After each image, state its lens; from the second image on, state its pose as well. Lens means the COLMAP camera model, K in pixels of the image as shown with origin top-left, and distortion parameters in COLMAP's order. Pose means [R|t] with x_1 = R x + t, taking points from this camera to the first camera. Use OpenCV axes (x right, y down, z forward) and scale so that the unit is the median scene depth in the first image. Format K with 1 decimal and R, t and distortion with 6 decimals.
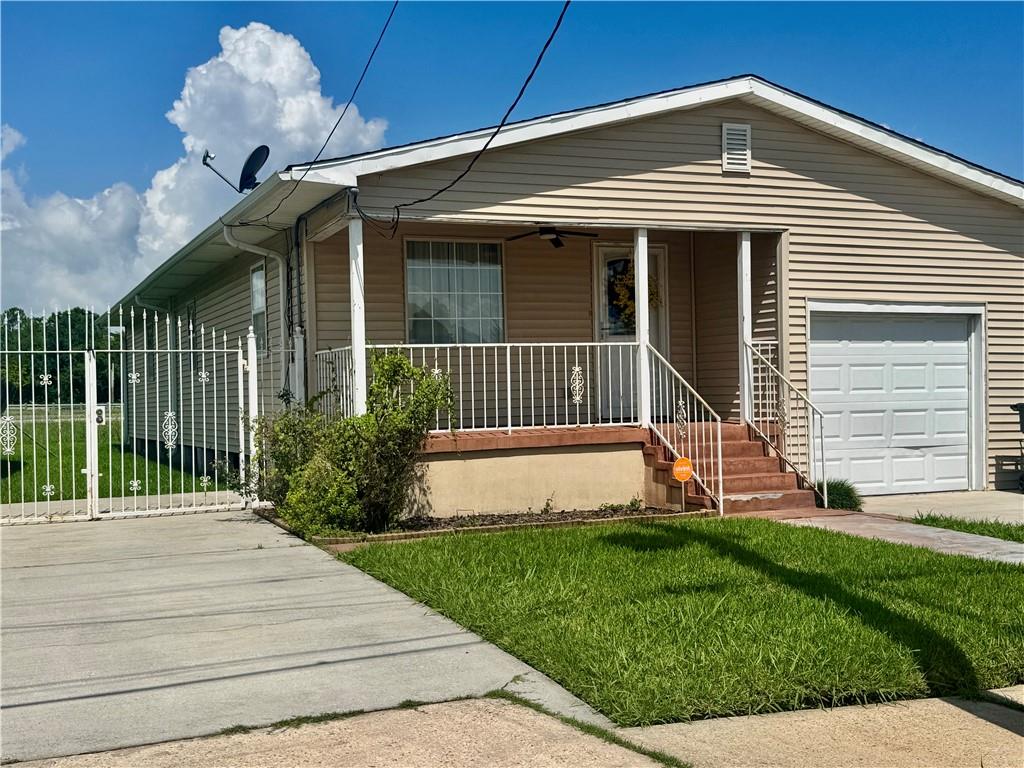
lens RADIAL K [[1230.2, 0, 512.0], [0, 1230.2, 384.0], [0, 0, 1]] dist [0.063089, -0.047844]
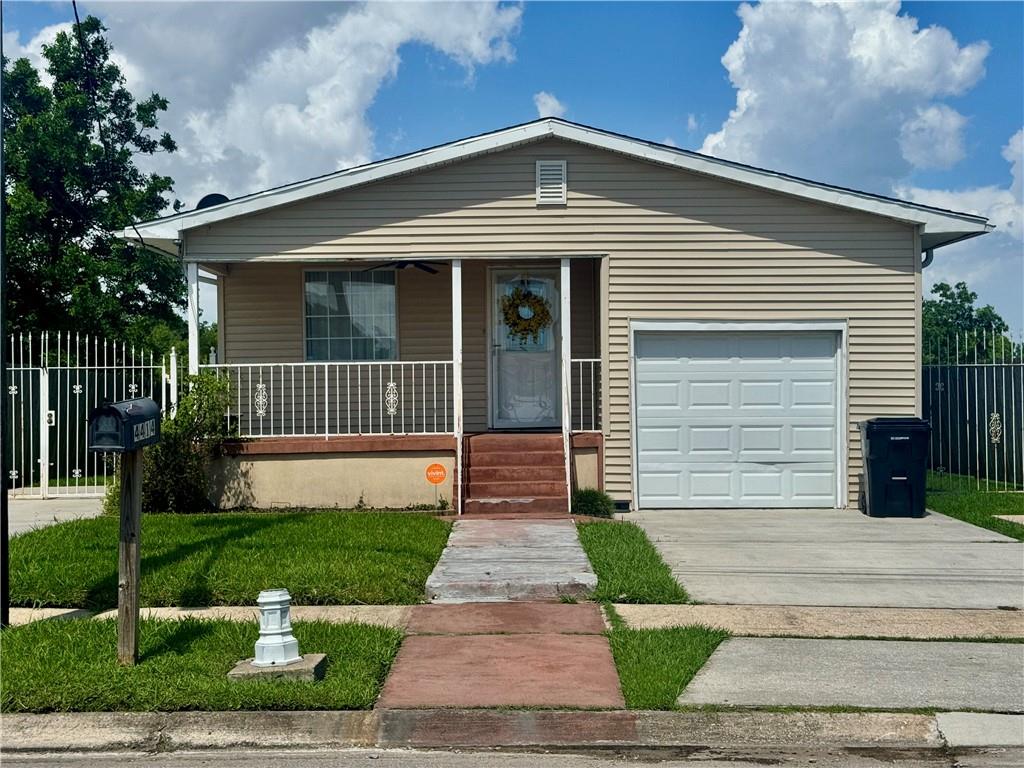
lens RADIAL K [[1482.1, 0, 512.0], [0, 1482.1, 384.0], [0, 0, 1]] dist [0.015775, 0.042363]
pose [[0.919278, 0.007756, -0.393532, 0.670942], [-0.007401, 0.999970, 0.002419, -0.016146], [0.393538, 0.000689, 0.919308, -0.216954]]
